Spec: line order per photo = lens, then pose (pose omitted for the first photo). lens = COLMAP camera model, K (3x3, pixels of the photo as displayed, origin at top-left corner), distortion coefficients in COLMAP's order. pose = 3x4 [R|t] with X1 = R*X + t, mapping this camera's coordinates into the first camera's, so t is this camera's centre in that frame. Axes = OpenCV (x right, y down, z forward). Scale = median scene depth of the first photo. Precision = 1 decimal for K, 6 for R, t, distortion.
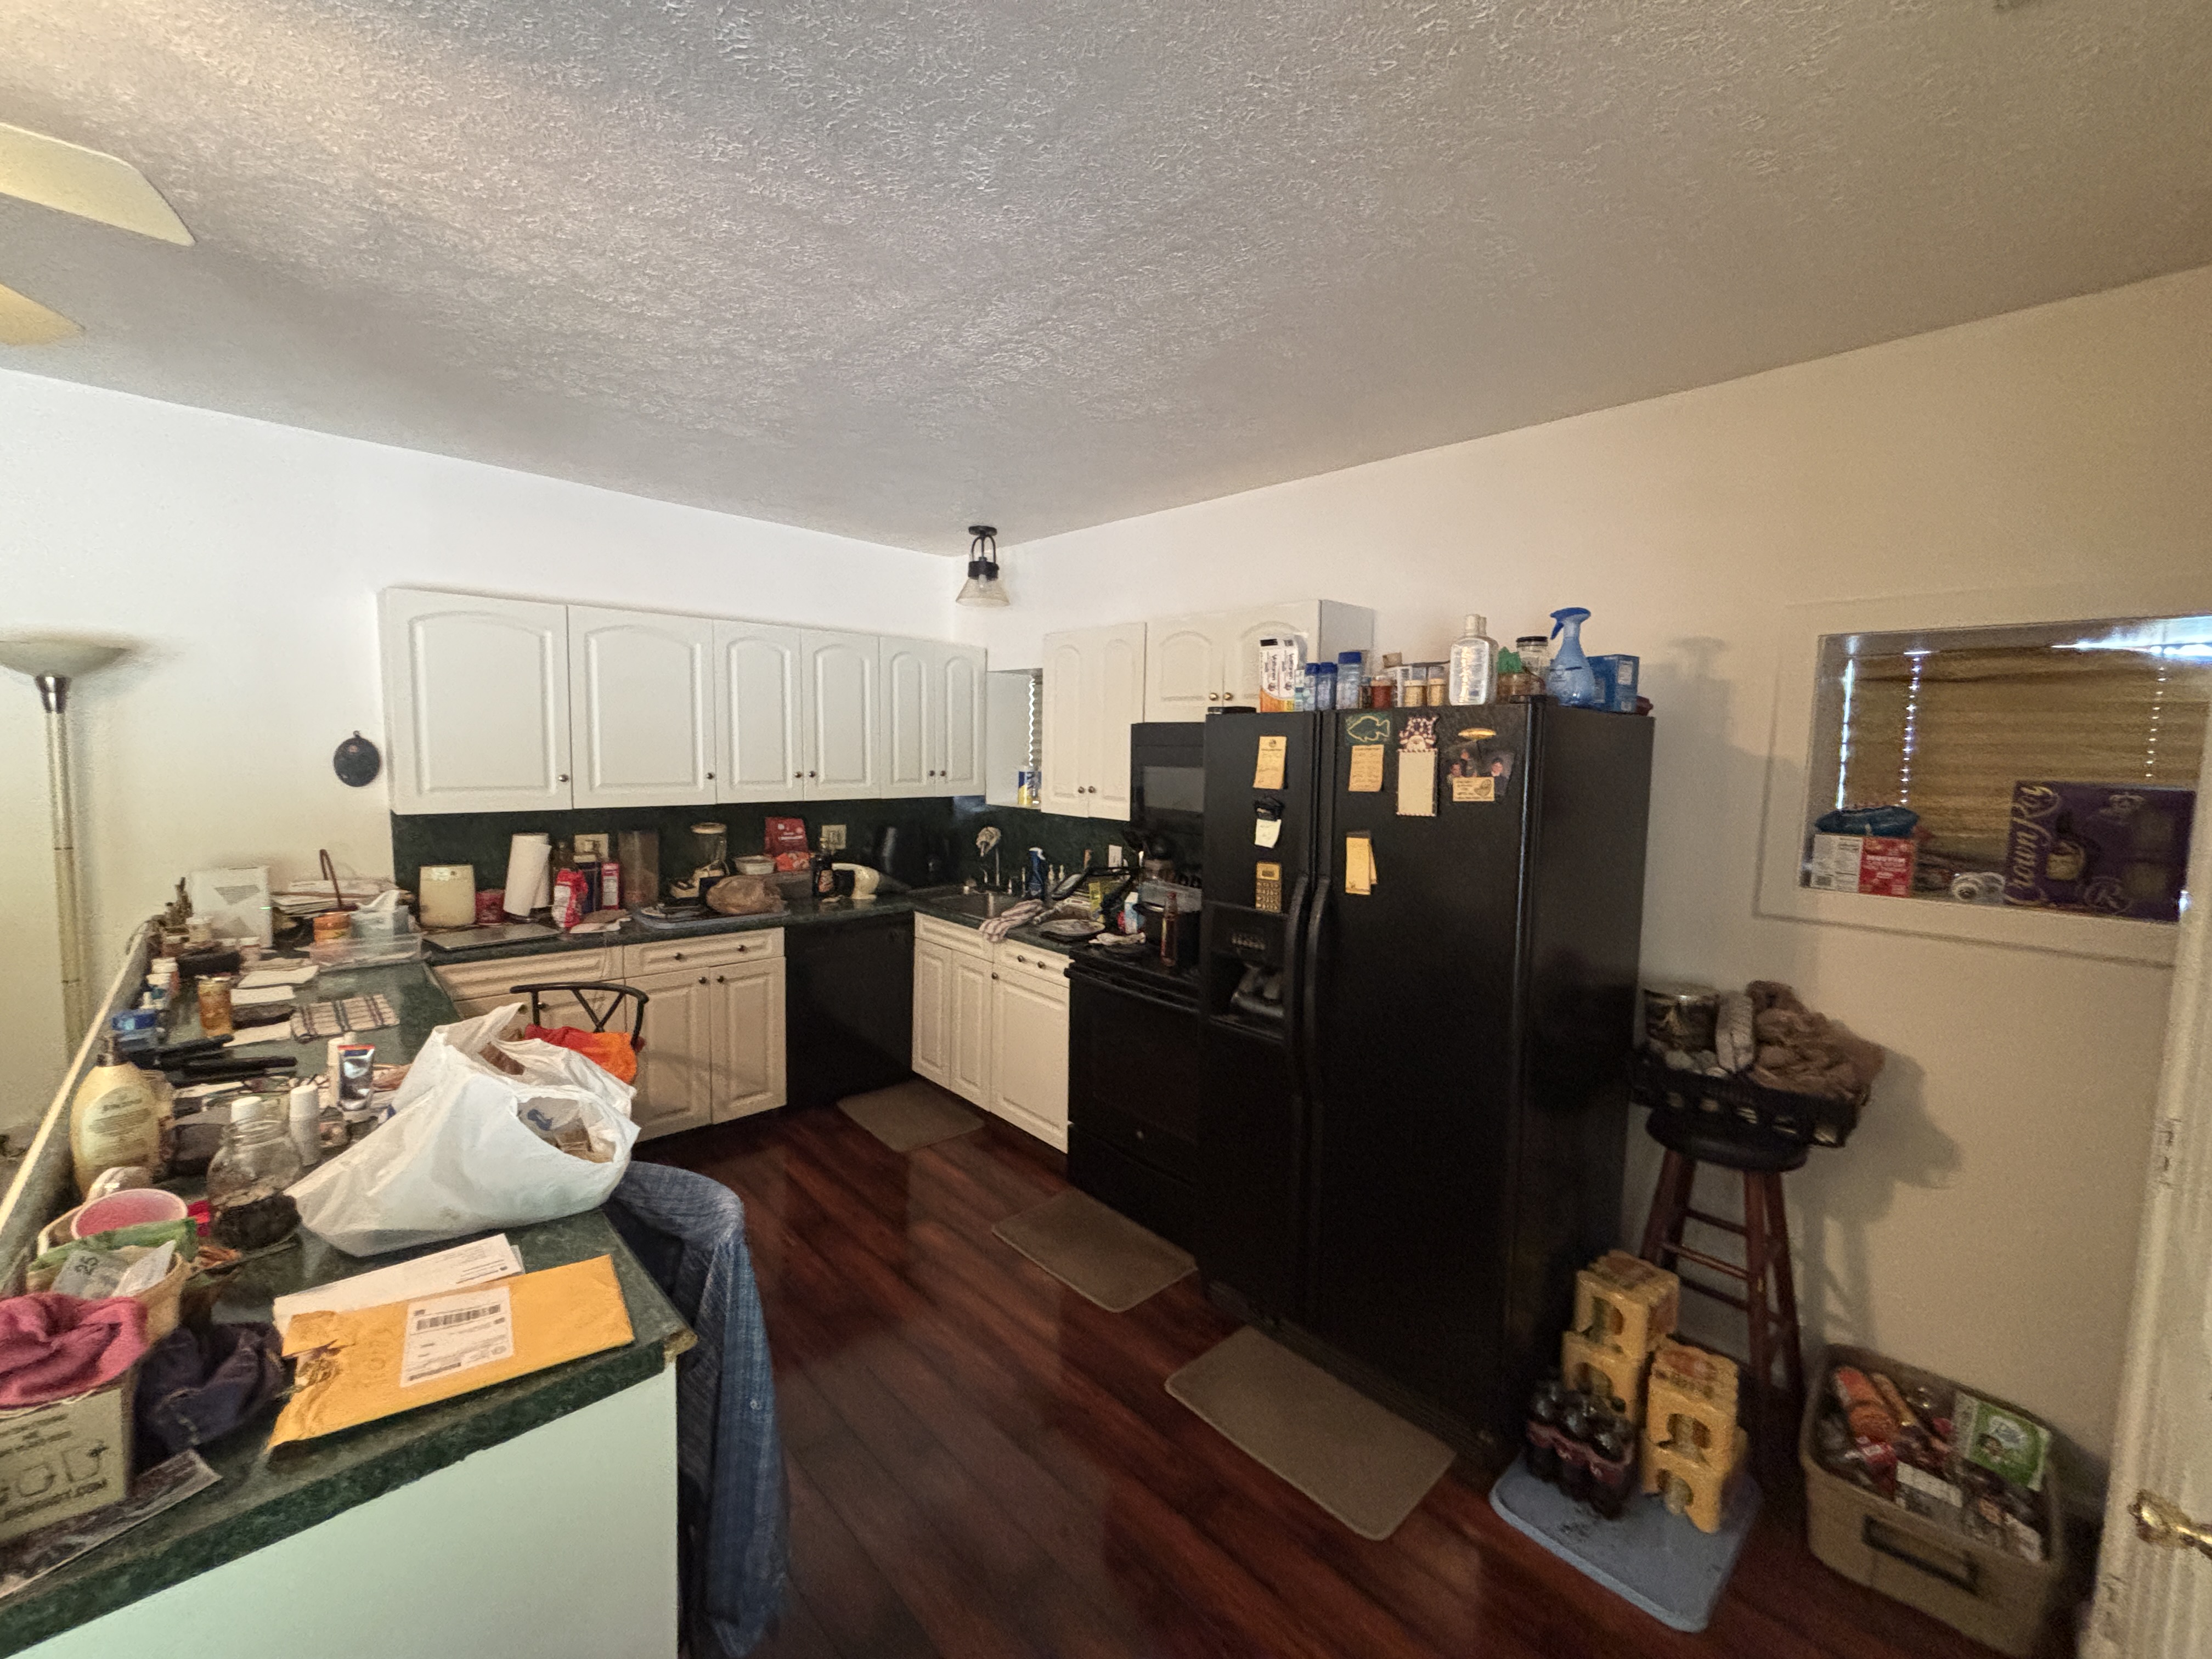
lens RADIAL K [[901.6, 0, 1110.8], [0, 901.6, 821.0], [0, 0, 1]] dist [-0.001282, -0.000257]
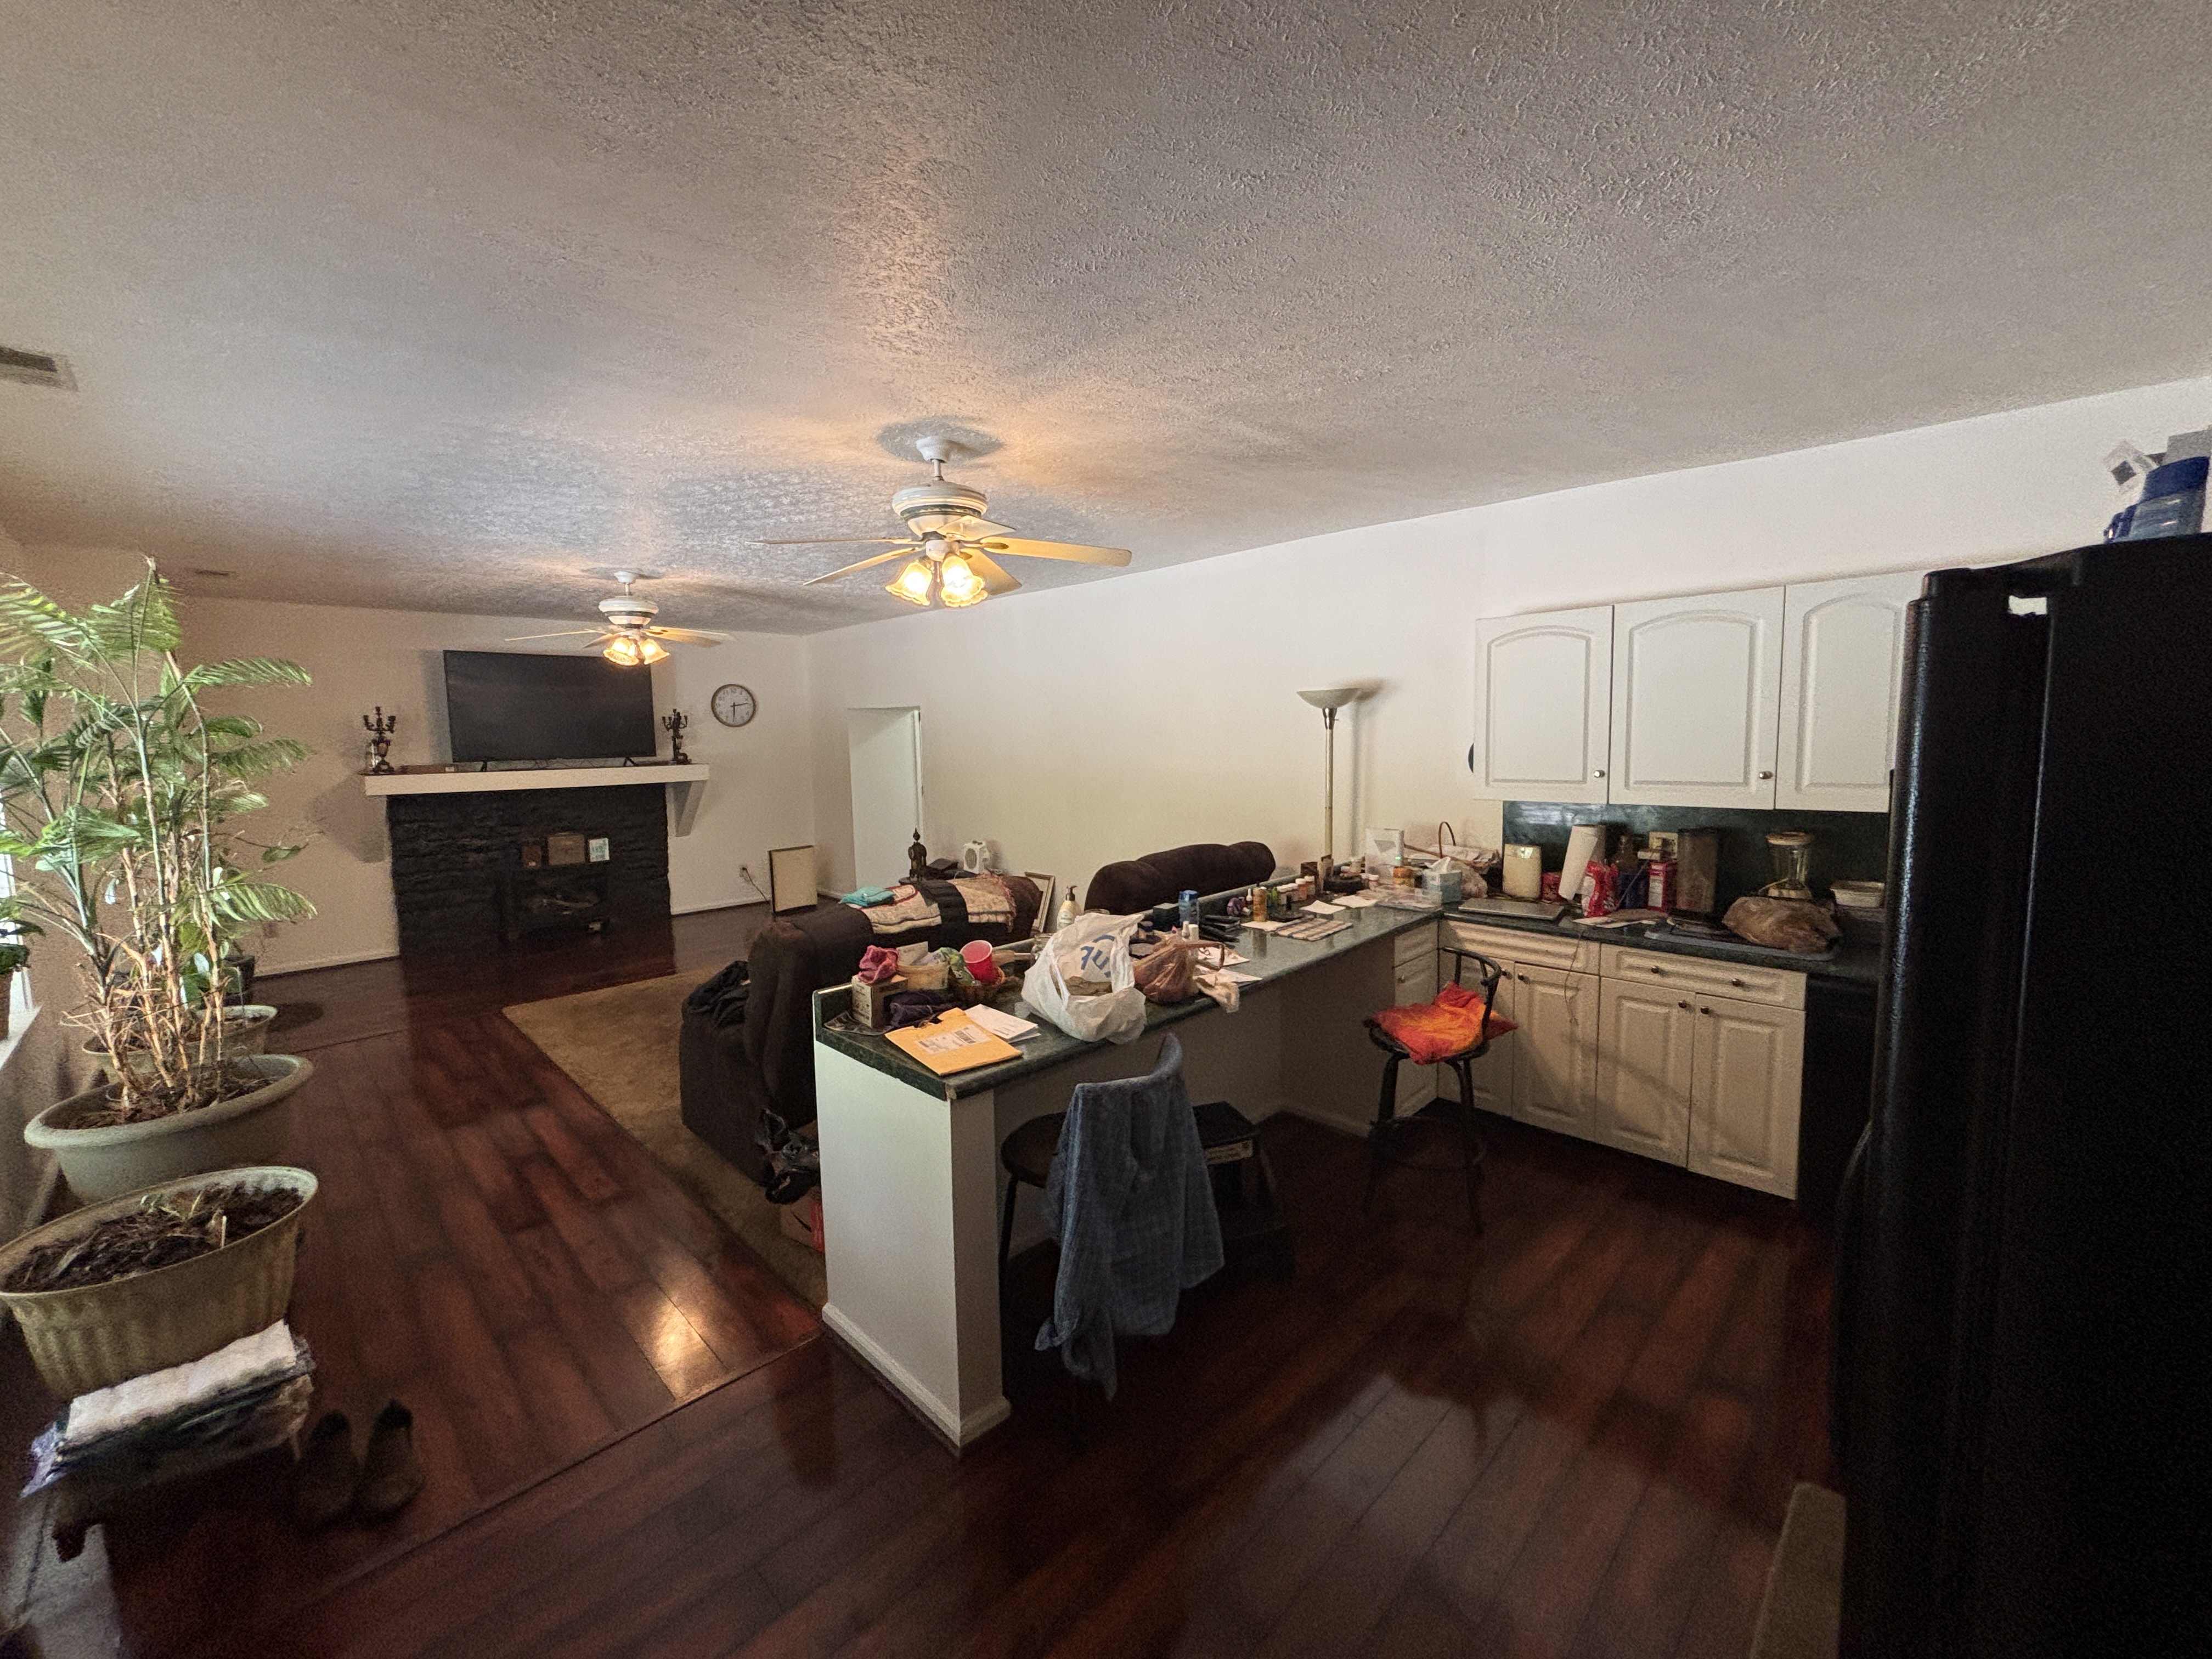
lens RADIAL K [[901.6, 0, 1110.8], [0, 901.6, 821.0], [0, 0, 1]] dist [-0.001282, -0.000257]
pose [[0.032291, 0.073800, -0.996750, 0.569652], [-0.065713, 0.995269, 0.071561, -0.042638], [0.997316, 0.063189, 0.036988, 0.554478]]
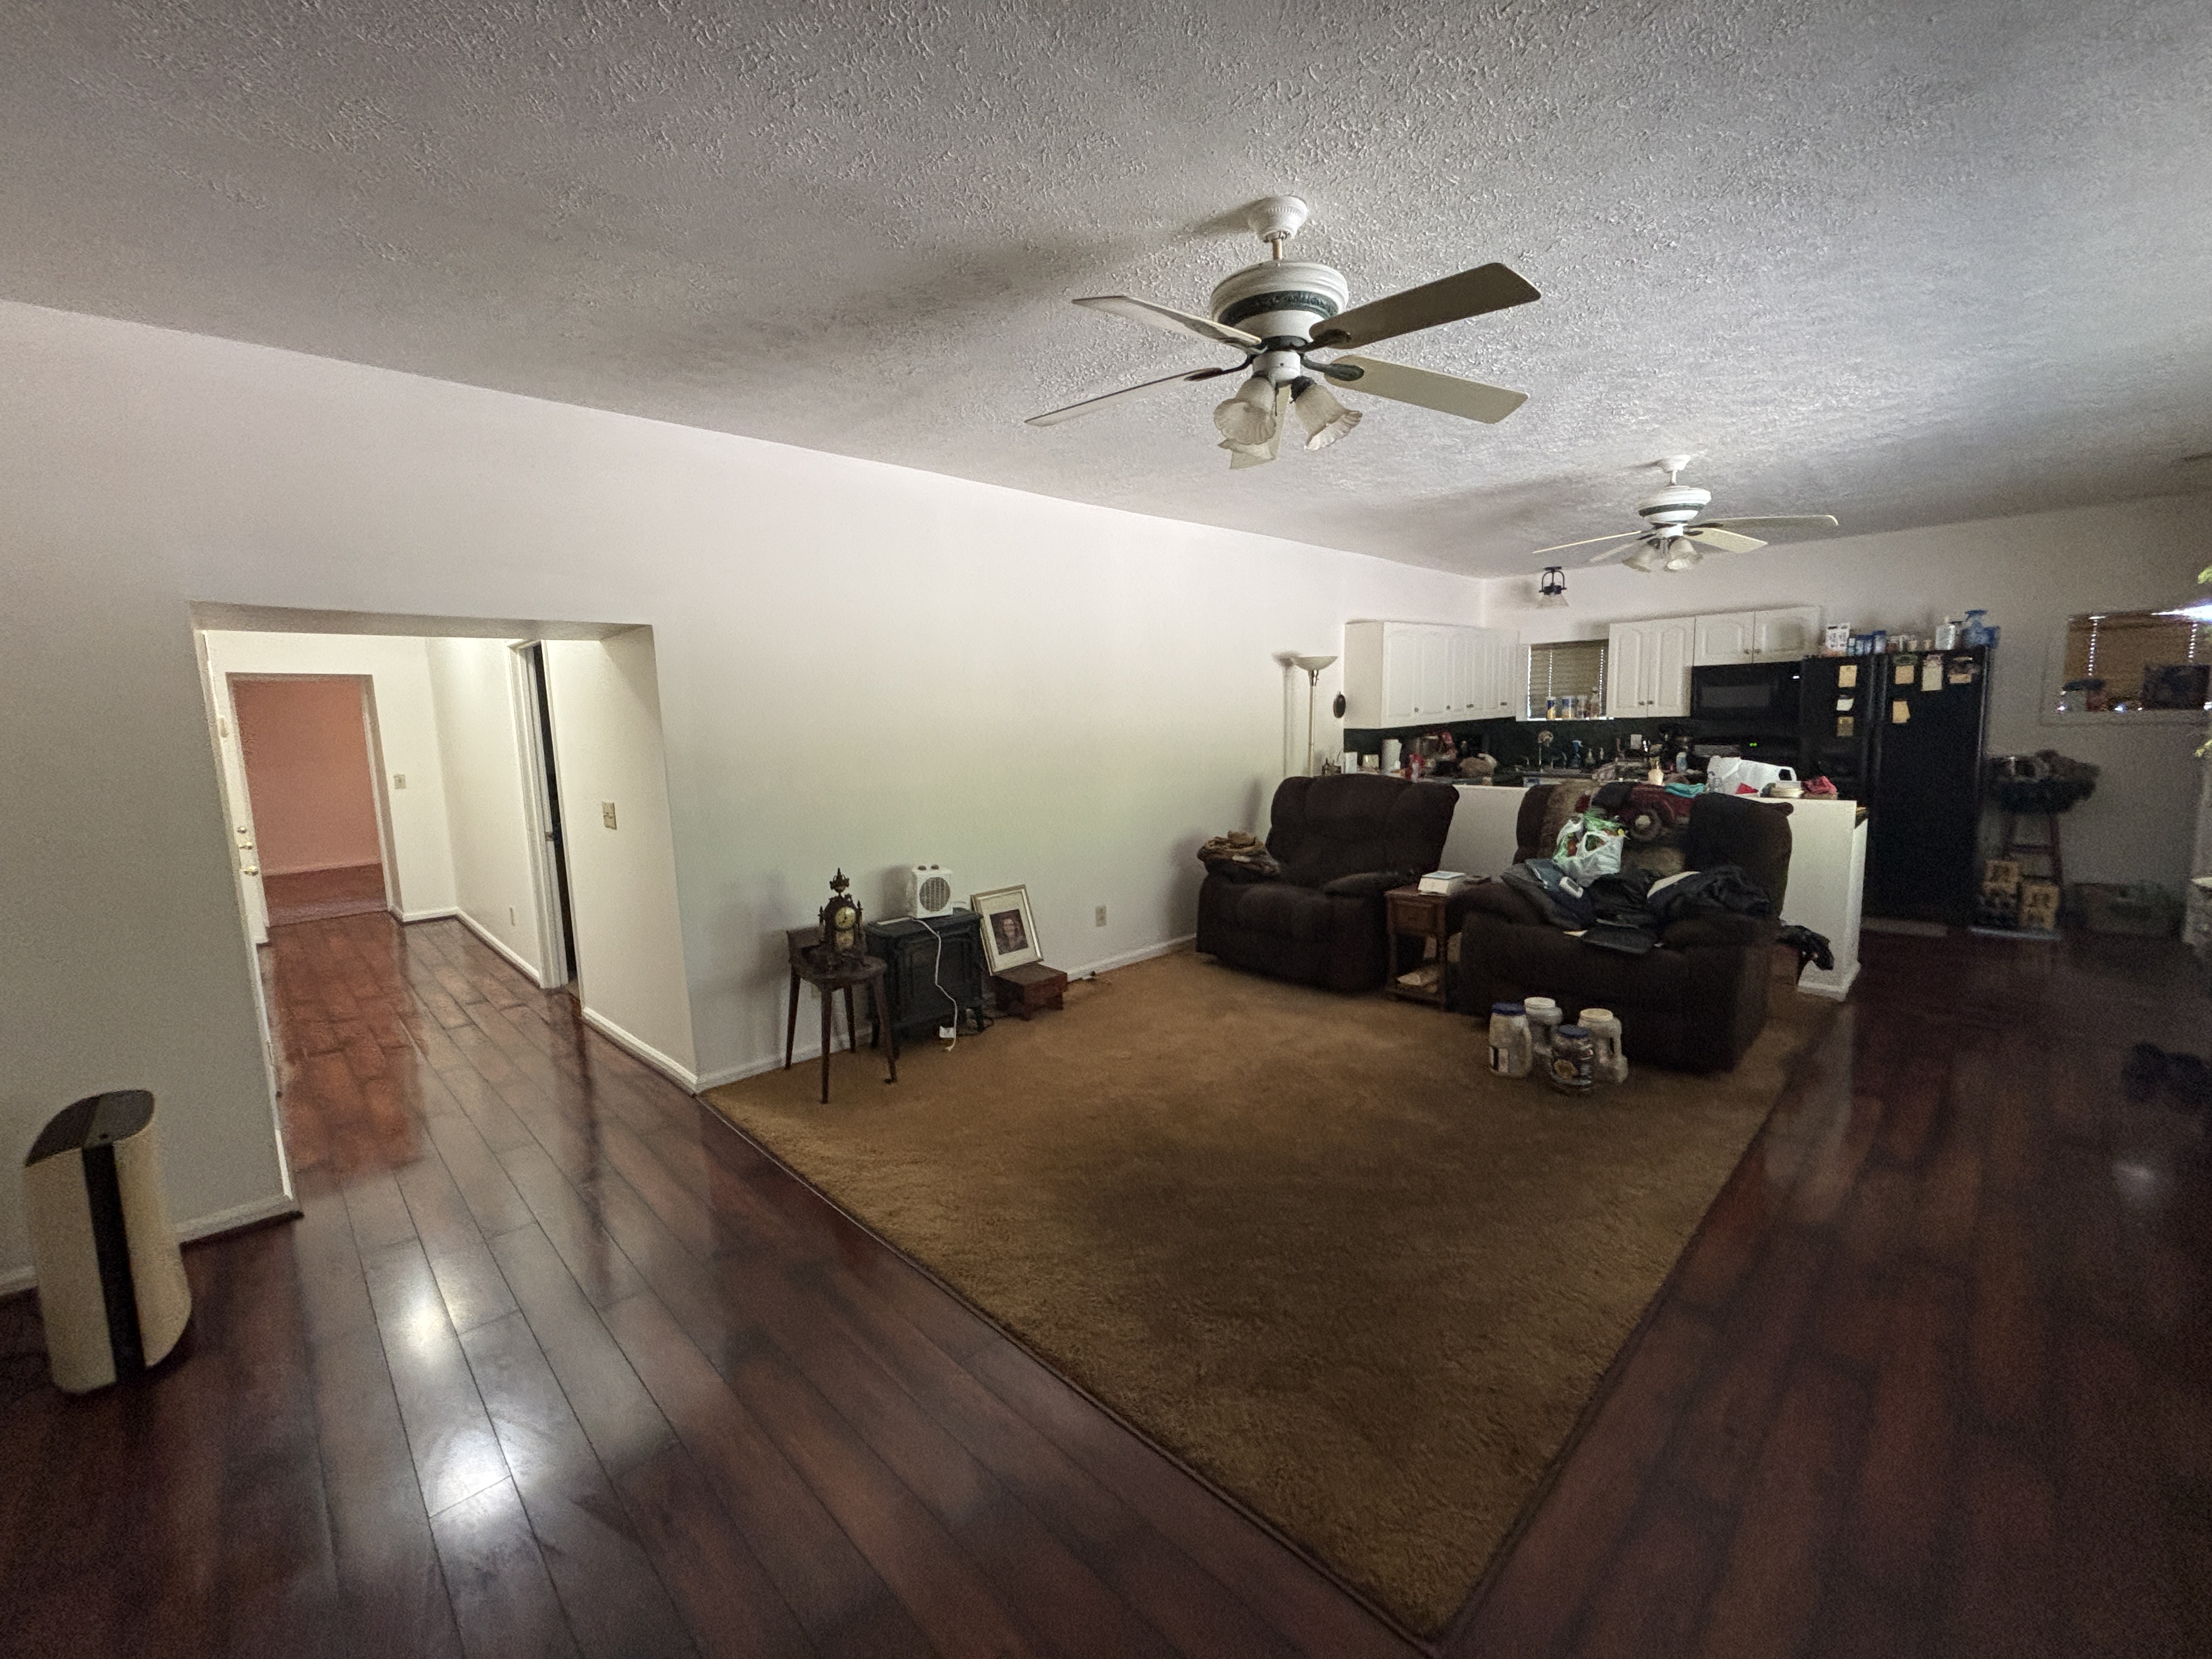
lens RADIAL K [[901.6, 0, 1110.8], [0, 901.6, 821.0], [0, 0, 1]] dist [-0.001282, -0.000257]
pose [[0.997922, -0.060190, 0.022989, -1.880254], [0.059220, 0.997413, 0.040757, 0.109363], [-0.025382, -0.039311, 0.998905, -1.415041]]
